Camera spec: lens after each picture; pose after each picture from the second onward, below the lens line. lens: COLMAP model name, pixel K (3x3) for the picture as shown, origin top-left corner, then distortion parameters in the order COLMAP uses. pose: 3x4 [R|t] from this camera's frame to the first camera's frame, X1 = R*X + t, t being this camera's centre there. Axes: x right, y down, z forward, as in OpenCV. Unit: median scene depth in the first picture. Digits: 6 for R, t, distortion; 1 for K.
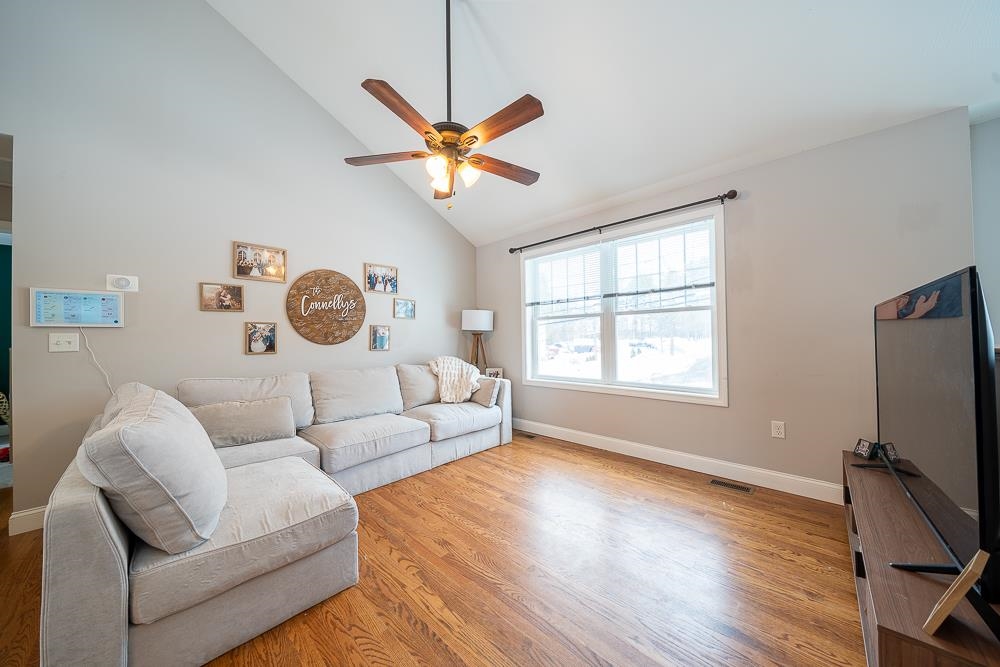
lens RADIAL K [[337.9, 0, 501.0], [0, 337.9, 334.8], [0, 0, 1]] dist [-0.008001, 0.000294]
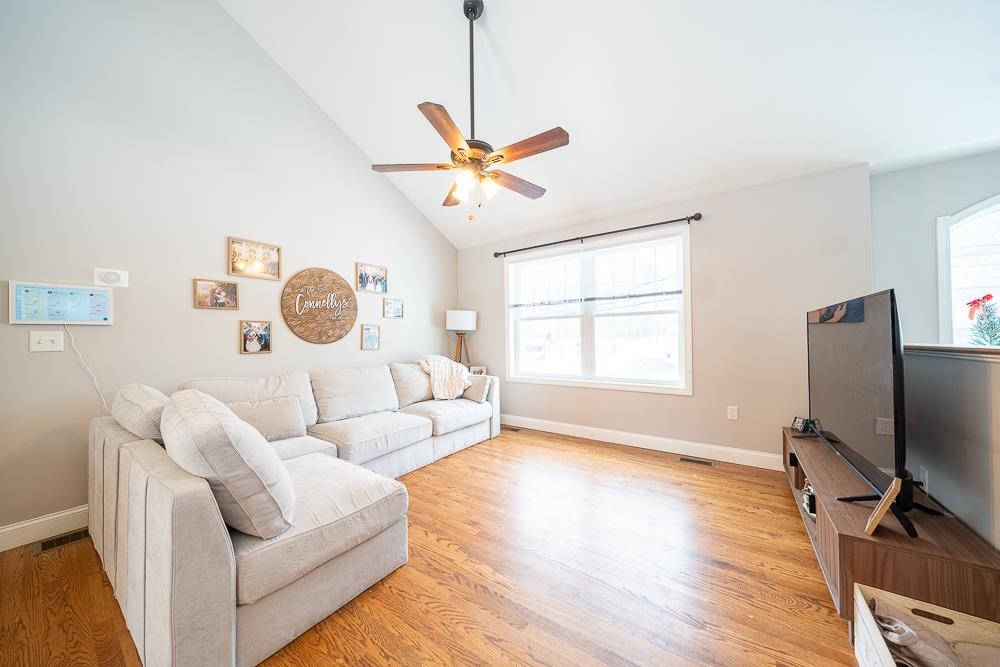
lens RADIAL K [[337.9, 0, 500.3], [0, 337.9, 335.7], [0, 0, 1]] dist [-0.008001, 0.000294]
pose [[0.988924, 0.002367, 0.148403, -0.213414], [-0.002796, 0.999992, 0.002683, 0.001685], [-0.148396, -0.003069, 0.988923, -0.087932]]
